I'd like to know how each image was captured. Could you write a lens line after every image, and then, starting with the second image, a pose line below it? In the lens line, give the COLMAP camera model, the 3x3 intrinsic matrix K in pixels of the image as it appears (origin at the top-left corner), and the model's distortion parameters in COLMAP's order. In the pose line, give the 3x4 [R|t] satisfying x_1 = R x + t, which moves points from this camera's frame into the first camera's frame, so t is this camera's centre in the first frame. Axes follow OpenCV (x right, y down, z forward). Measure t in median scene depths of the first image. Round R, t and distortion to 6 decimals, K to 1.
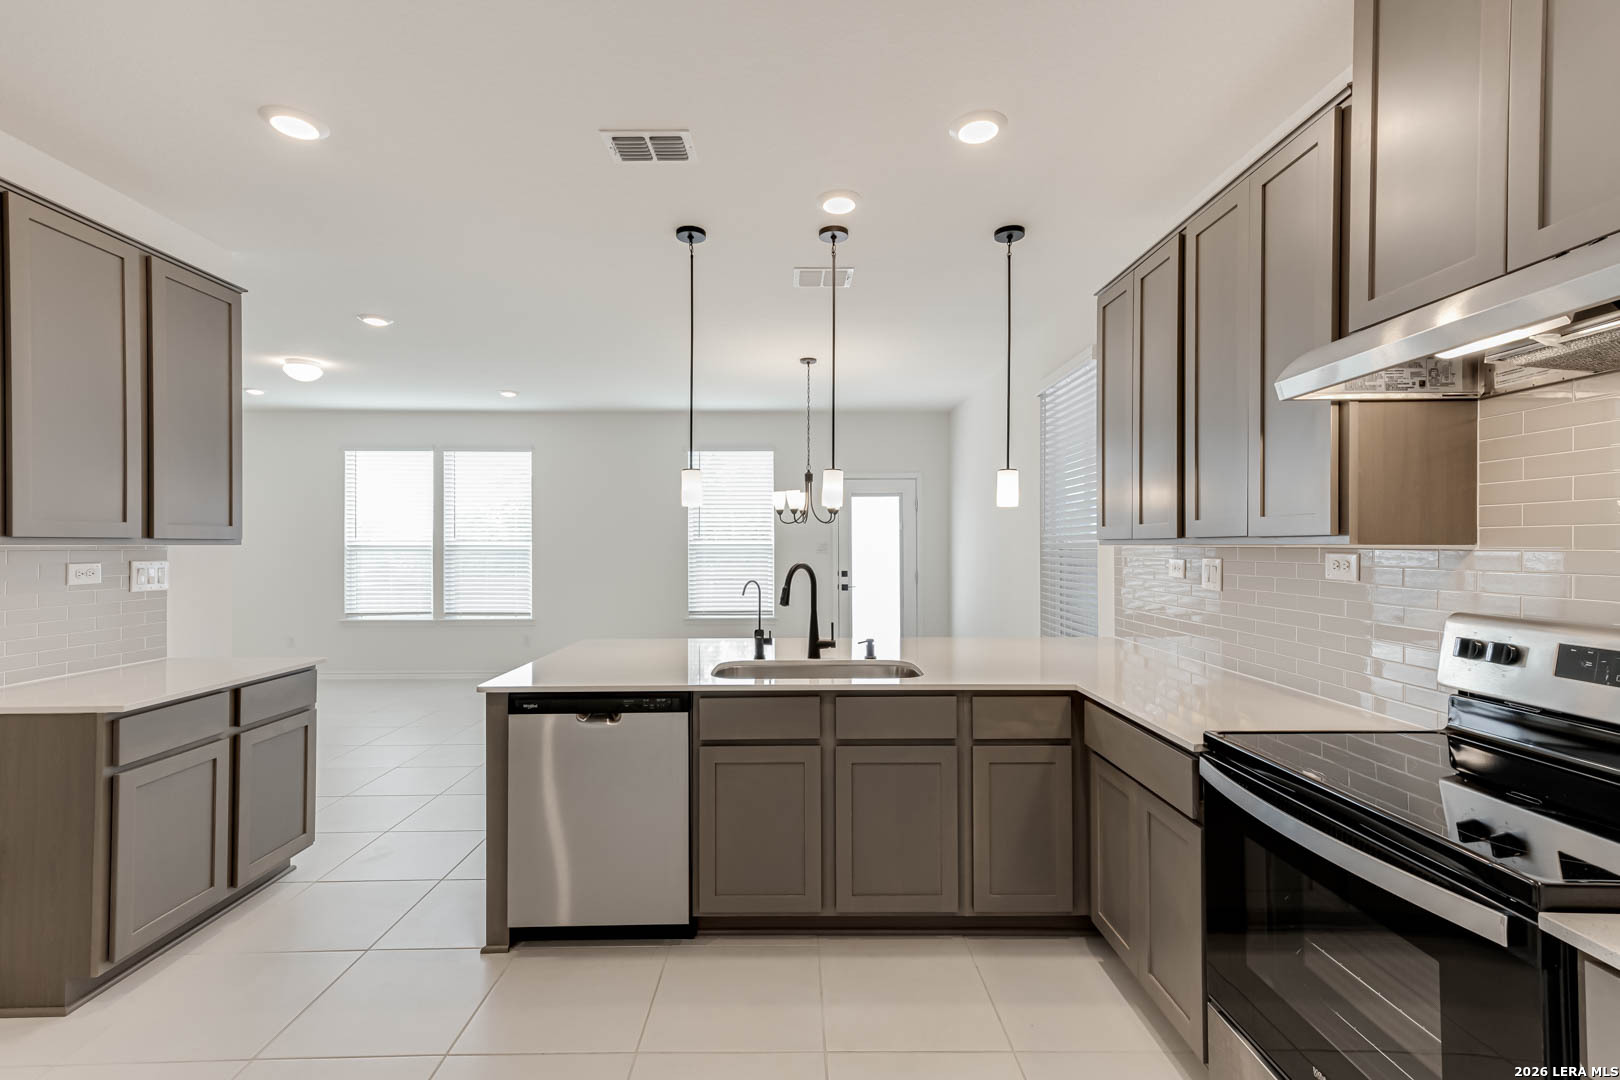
lens RADIAL K [[723.8, 0, 800.2], [0, 723.8, 543.9], [0, 0, 1]] dist [0.026004, -0.000007]
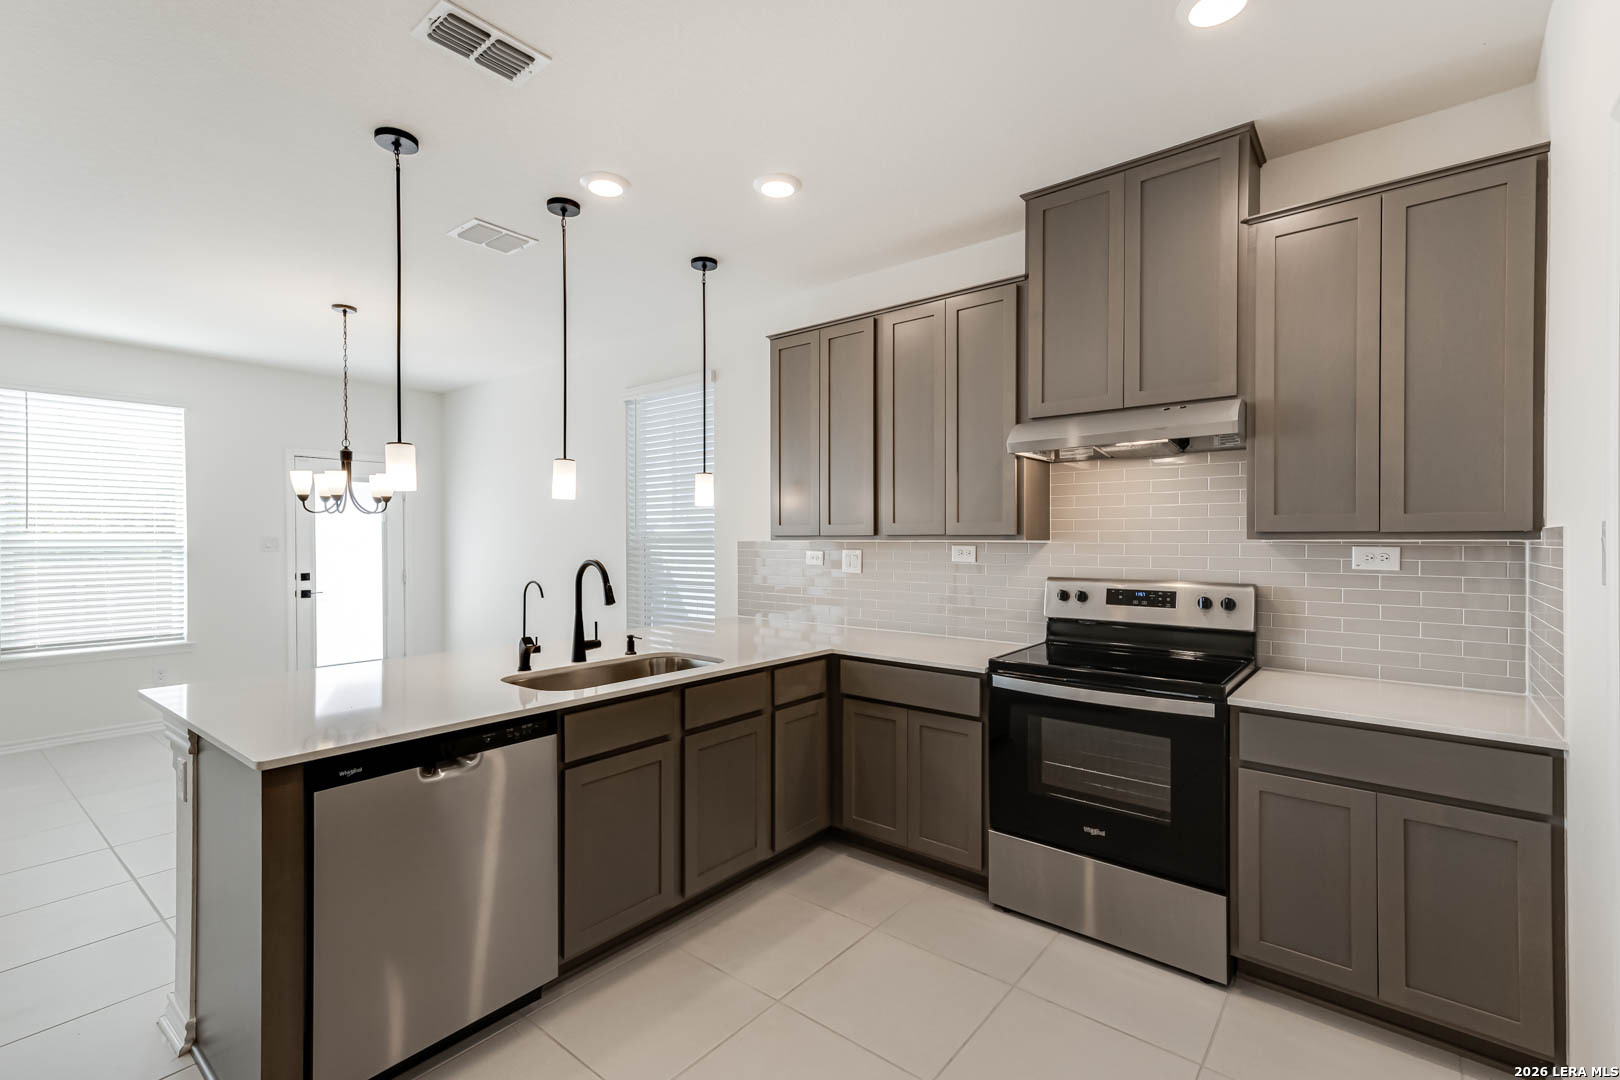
lens RADIAL K [[723.8, 0, 800.2], [0, 723.8, 543.9], [0, 0, 1]] dist [0.026004, -0.000007]
pose [[0.638744, -0.003916, 0.769410, -0.568987], [-0.001021, 0.999982, 0.005938, 0.000095], [-0.769419, -0.004579, 0.638728, 0.198986]]
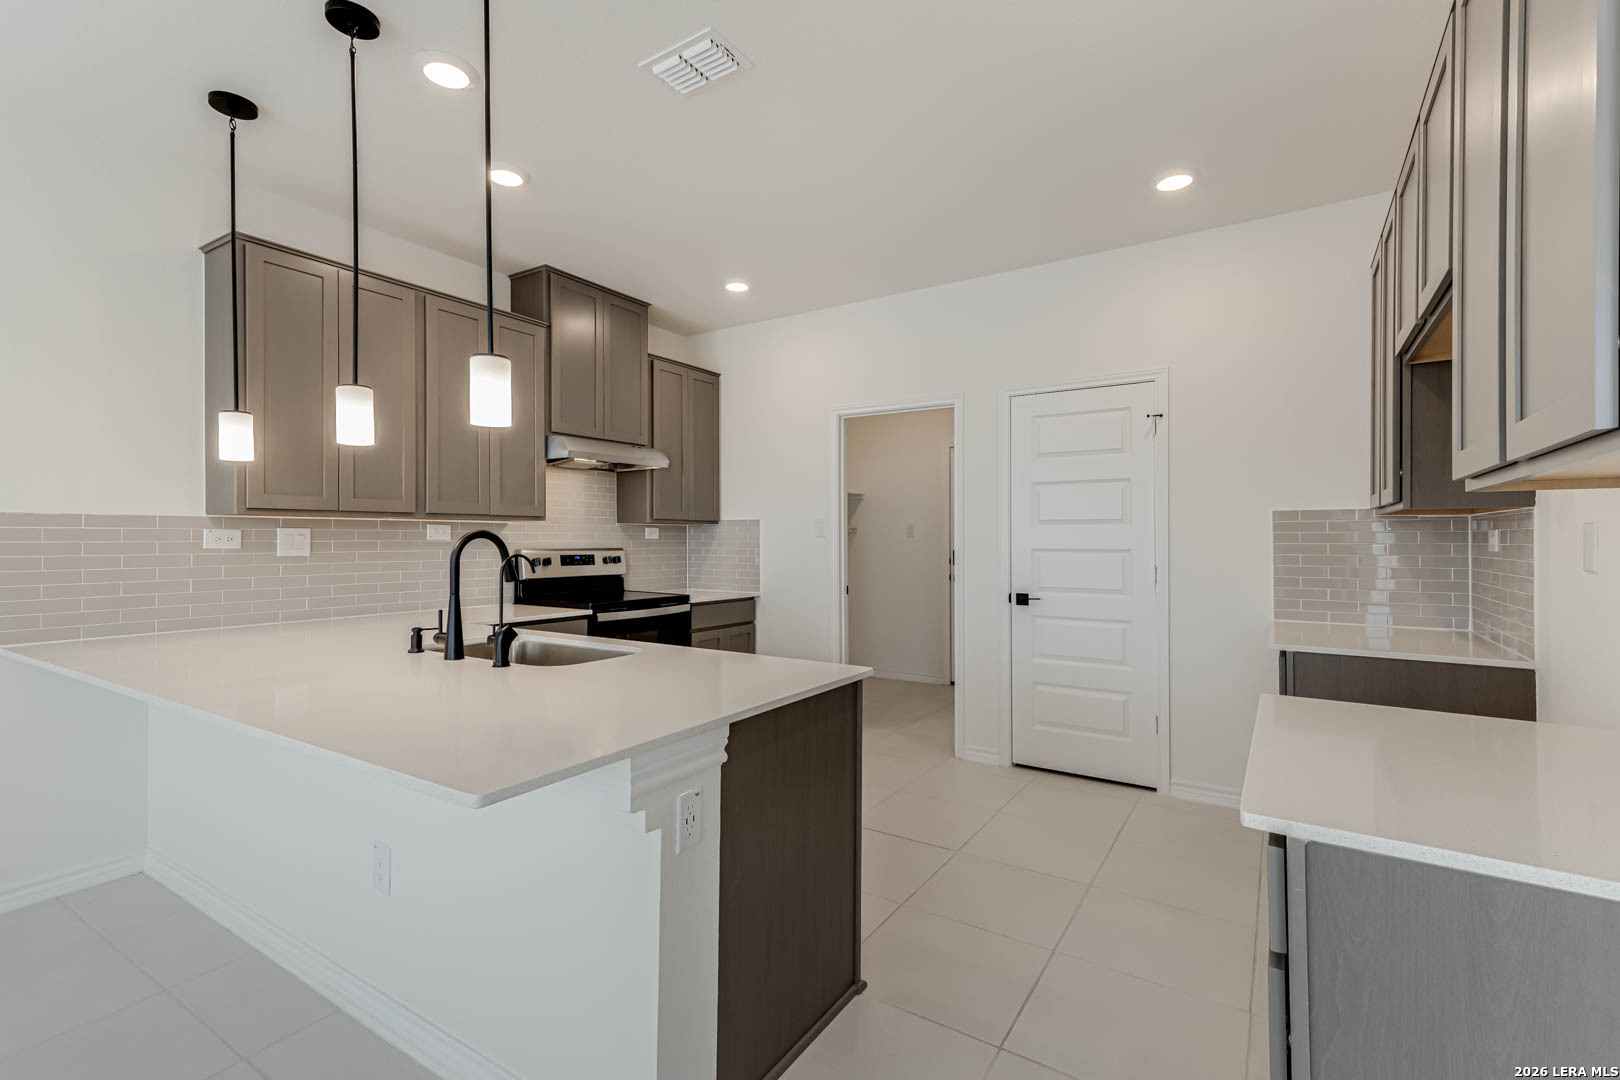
lens RADIAL K [[727.6, 0, 816.2], [0, 727.6, 531.0], [0, 0, 1]] dist [0.024991, -0.000168]
pose [[-0.843305, 0.007674, 0.537380, -0.762582], [0.002009, 0.999936, -0.011126, 0.038758], [-0.537431, -0.008303, -0.843267, 1.567614]]
